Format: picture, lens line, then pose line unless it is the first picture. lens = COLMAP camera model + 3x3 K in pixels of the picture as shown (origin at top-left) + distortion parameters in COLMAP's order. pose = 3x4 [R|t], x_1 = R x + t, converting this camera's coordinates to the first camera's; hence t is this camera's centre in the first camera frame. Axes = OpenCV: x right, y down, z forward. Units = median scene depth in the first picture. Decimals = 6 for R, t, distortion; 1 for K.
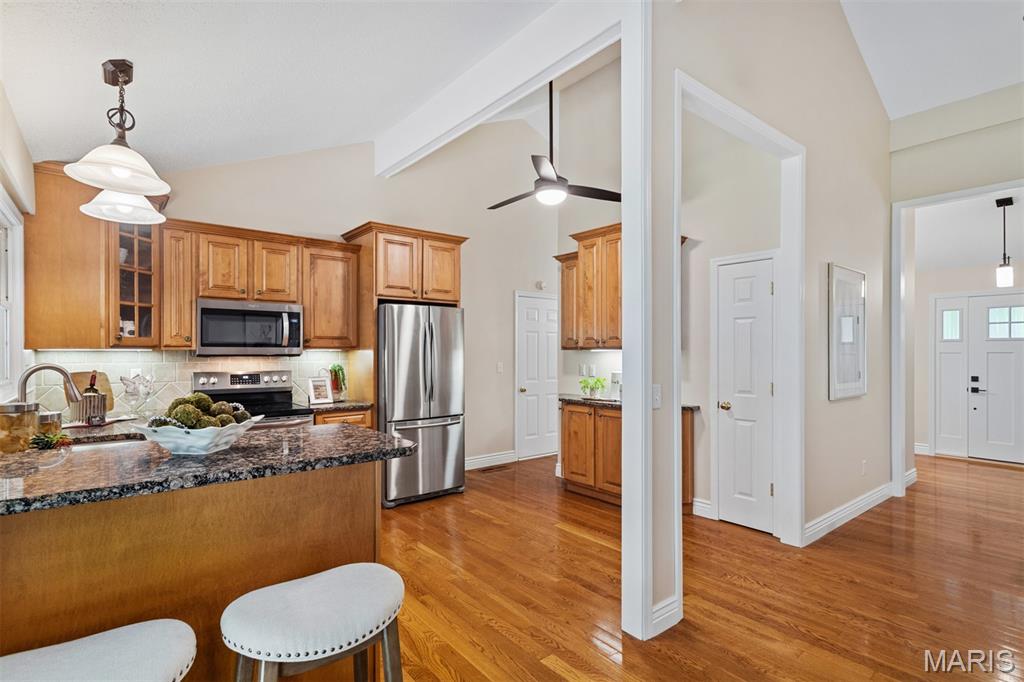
lens RADIAL K [[491.6, 0, 508.4], [0, 491.6, 349.8], [0, 0, 1]] dist [-0.003052, -0.000451]
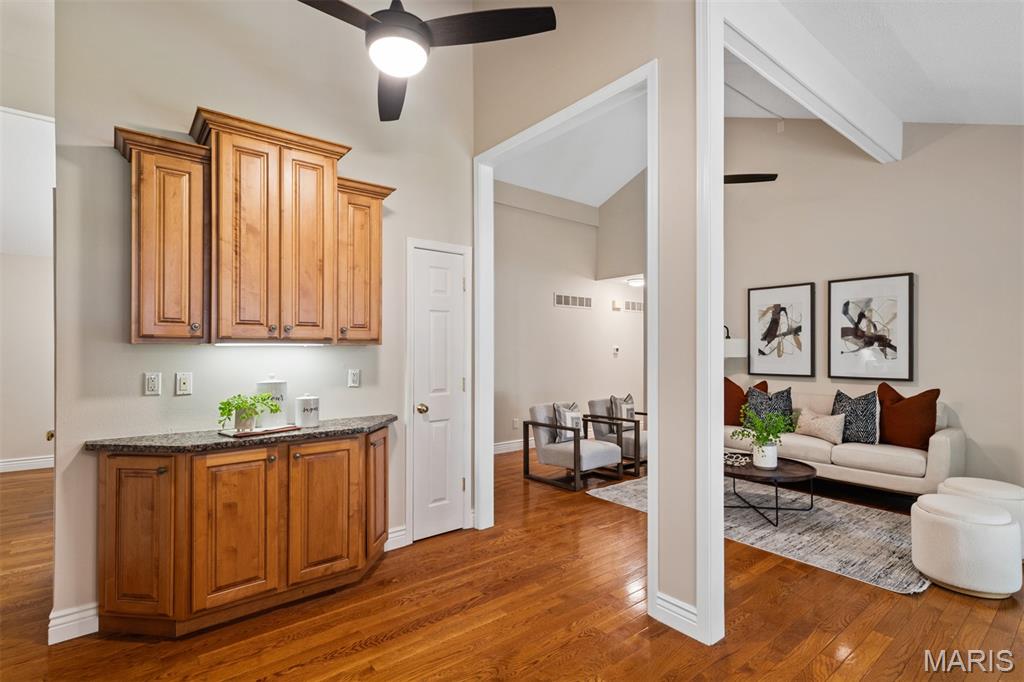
lens RADIAL K [[491.6, 0, 508.4], [0, 491.6, 349.8], [0, 0, 1]] dist [-0.003052, -0.000451]
pose [[0.005507, -0.001772, 0.999983, -0.431545], [-0.003997, 0.999990, 0.001794, 0.006027], [-0.999977, -0.004007, 0.005500, 0.826368]]
